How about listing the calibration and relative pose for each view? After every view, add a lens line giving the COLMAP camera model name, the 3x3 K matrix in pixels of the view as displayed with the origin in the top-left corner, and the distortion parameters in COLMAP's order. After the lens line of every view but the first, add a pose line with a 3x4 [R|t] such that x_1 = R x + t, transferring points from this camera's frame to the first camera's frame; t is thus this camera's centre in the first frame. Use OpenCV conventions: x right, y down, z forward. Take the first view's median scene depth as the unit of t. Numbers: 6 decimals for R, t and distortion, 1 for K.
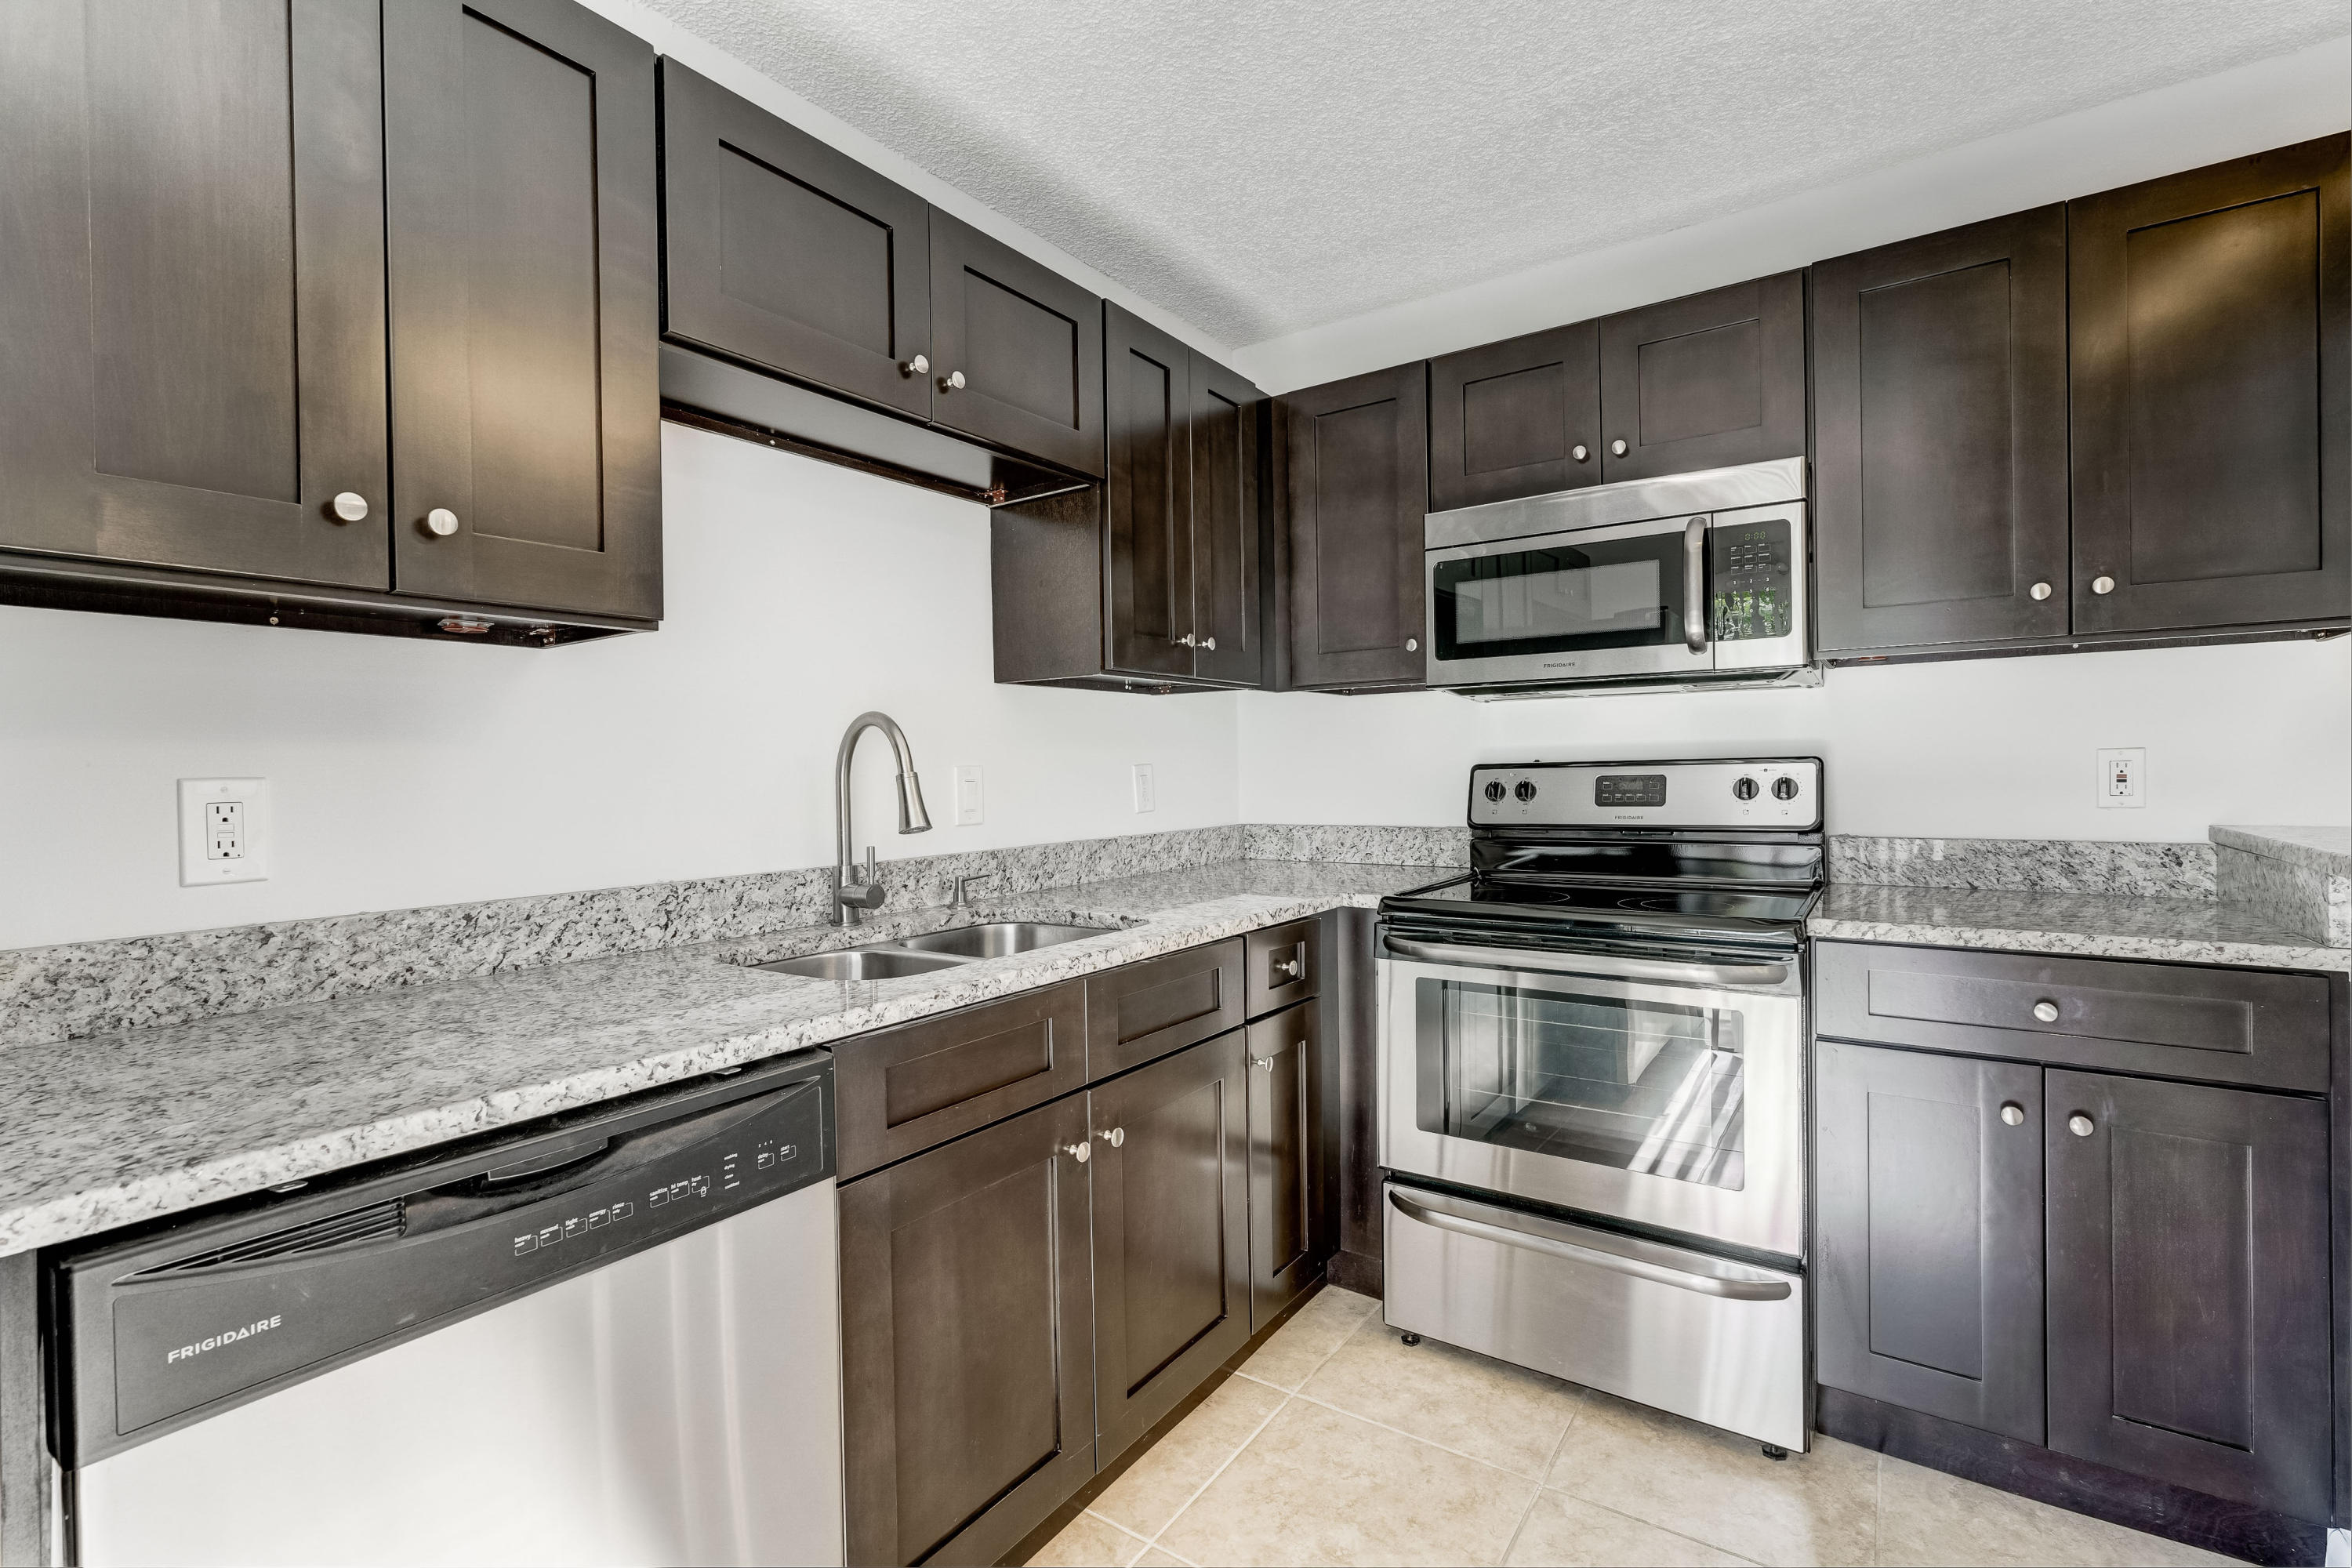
lens RADIAL K [[1056.0, 0, 1168.6], [0, 1056.0, 776.3], [0, 0, 1]] dist [-0.010433, 0.006288]
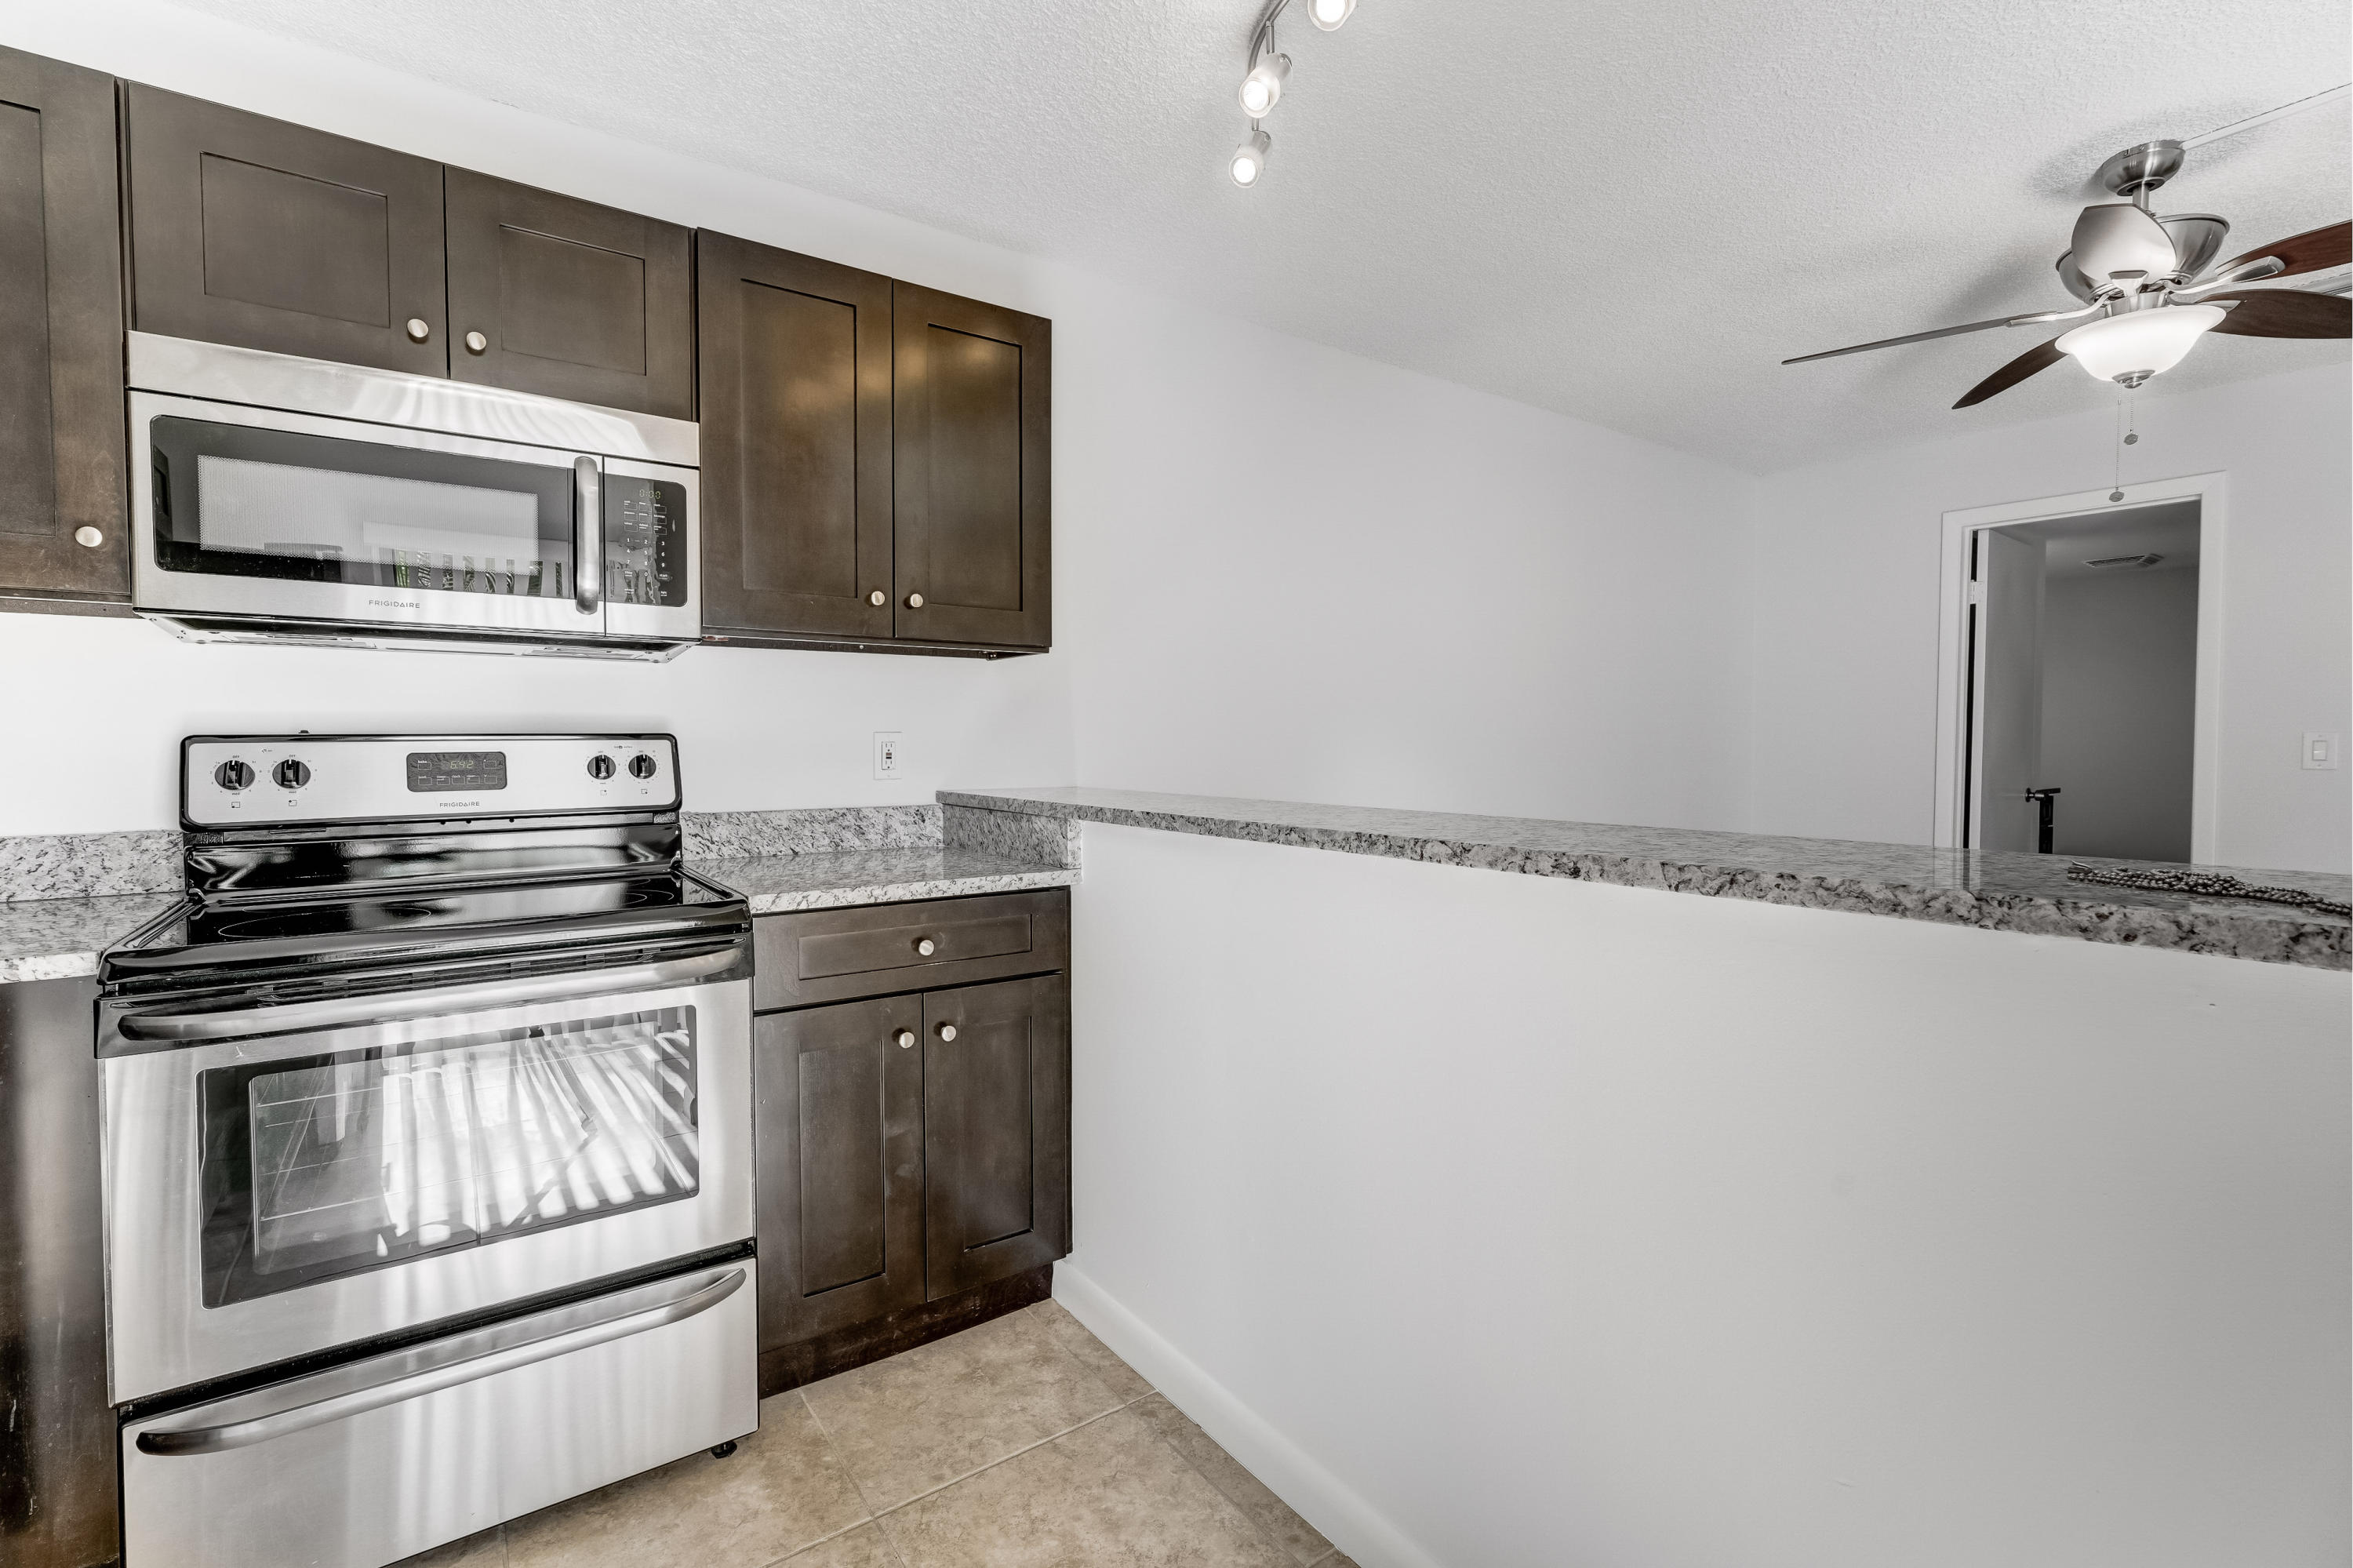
lens RADIAL K [[1056.5, 0, 1169.1], [0, 1056.5, 776.3], [0, 0, 1]] dist [-0.010433, 0.006288]
pose [[0.329490, -0.017016, 0.944006, -0.163165], [0.000220, 0.999839, 0.017946, 0.003591], [-0.944159, -0.005705, 0.329440, 0.245799]]
